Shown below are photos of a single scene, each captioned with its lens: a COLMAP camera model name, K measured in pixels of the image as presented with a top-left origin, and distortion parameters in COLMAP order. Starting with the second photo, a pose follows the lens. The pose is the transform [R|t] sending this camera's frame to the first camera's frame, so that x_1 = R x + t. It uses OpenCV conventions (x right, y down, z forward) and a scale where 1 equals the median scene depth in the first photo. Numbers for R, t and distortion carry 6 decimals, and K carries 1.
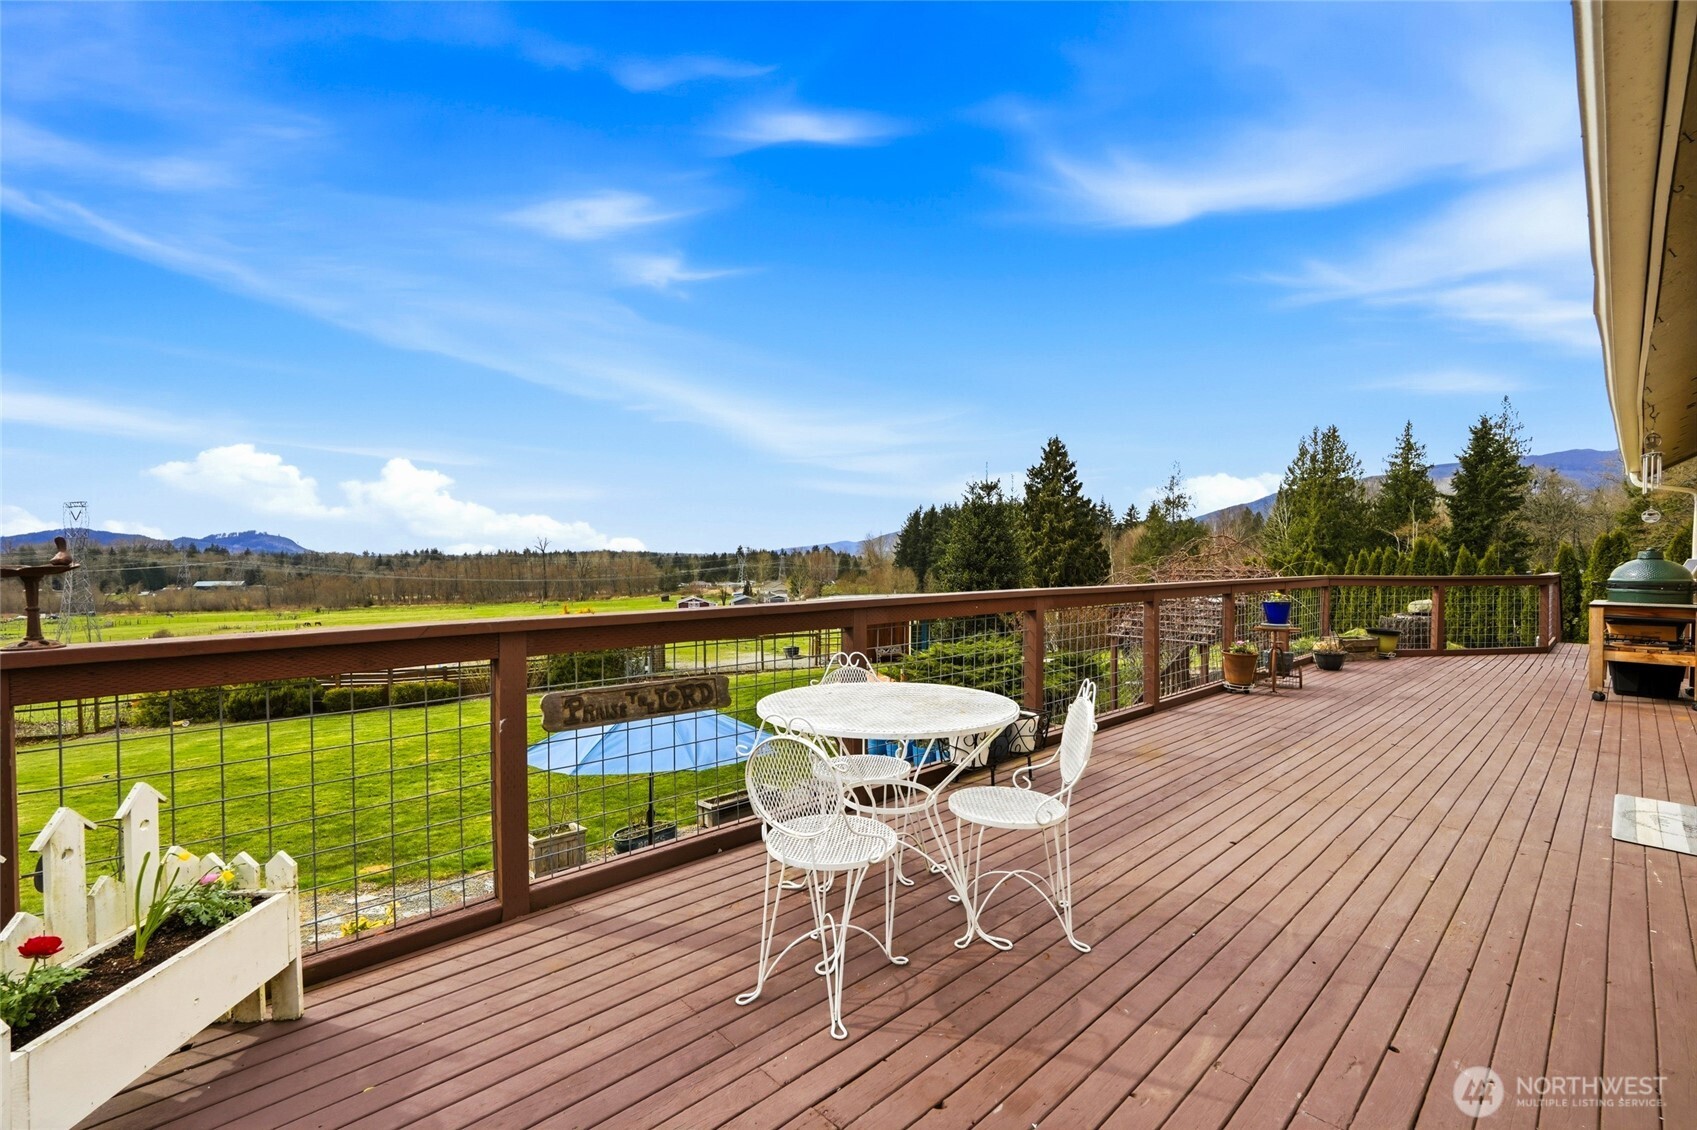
lens RADIAL K [[760.4, 0, 848.5], [0, 760.4, 565.0], [0, 0, 1]] dist [0.000673, 0.000945]
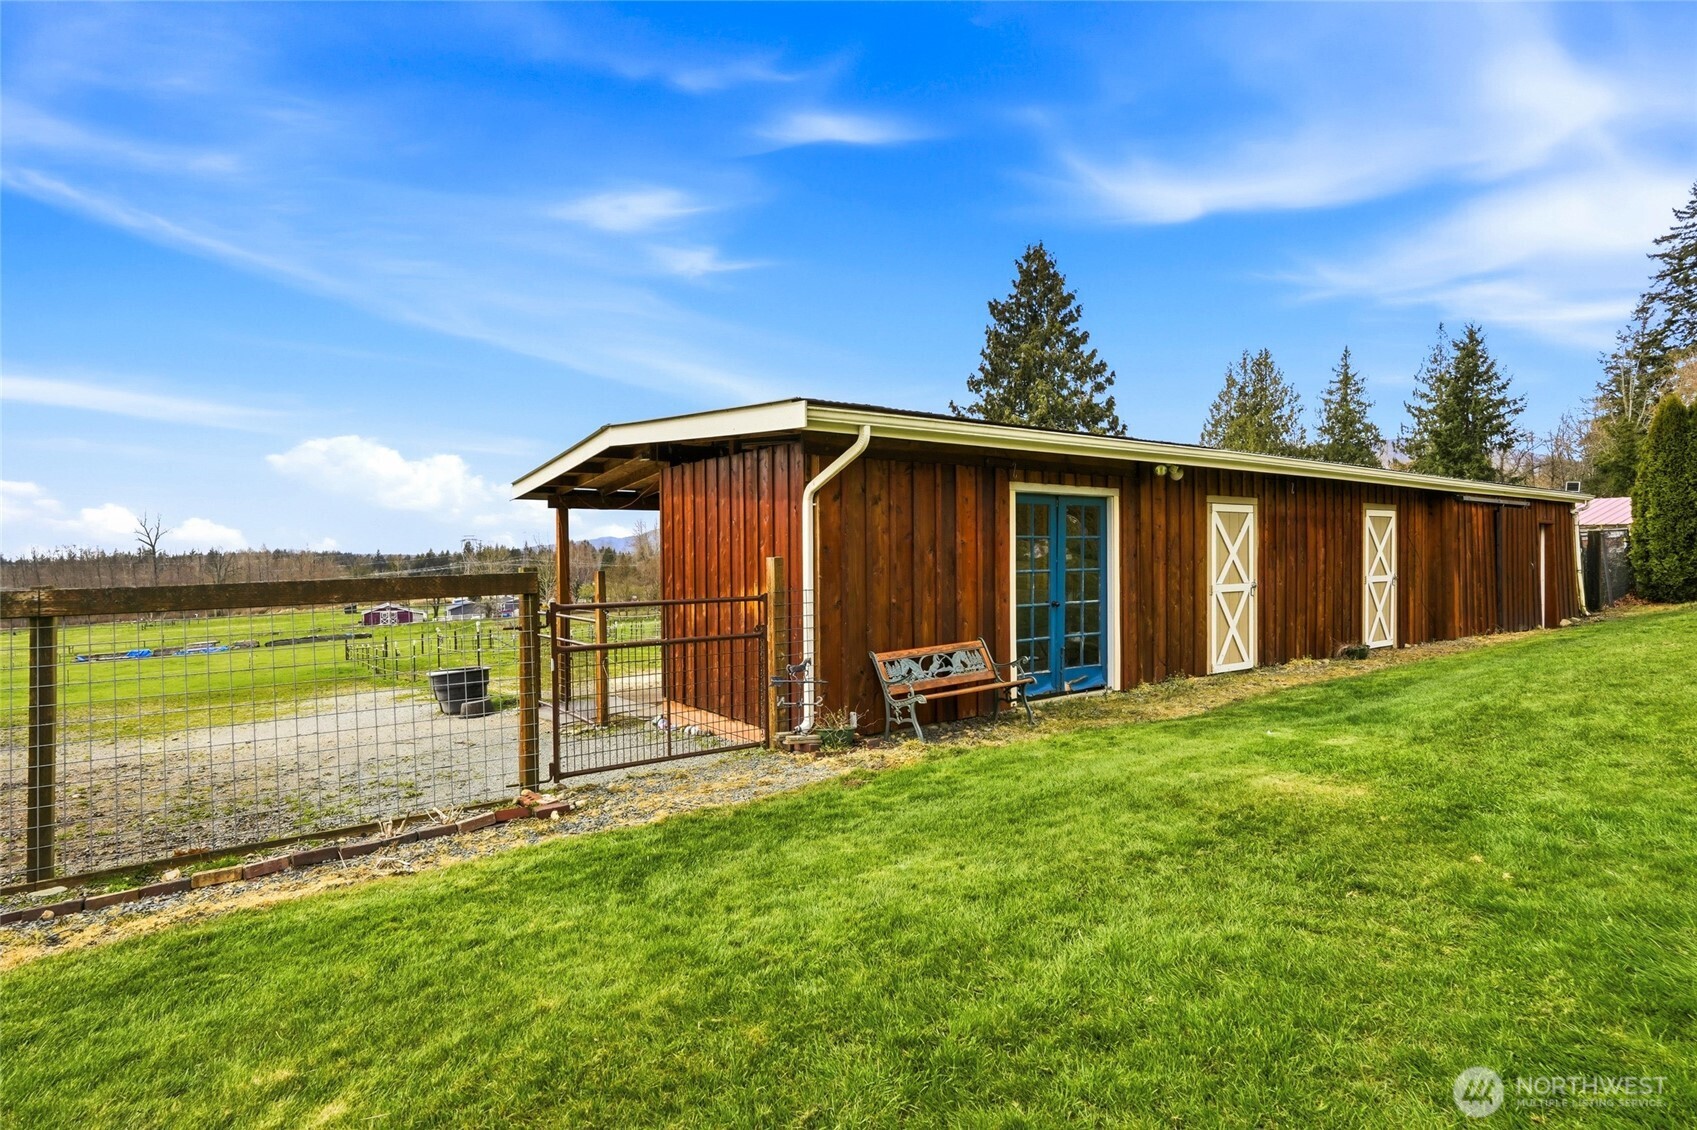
lens RADIAL K [[760.4, 0, 848.5], [0, 760.4, 565.0], [0, 0, 1]] dist [0.000673, 0.000945]
pose [[0.954210, -0.012062, 0.298894, -0.009390], [0.016656, 0.999779, -0.012827, 0.041386], [-0.298673, 0.017218, 0.954200, 0.383857]]
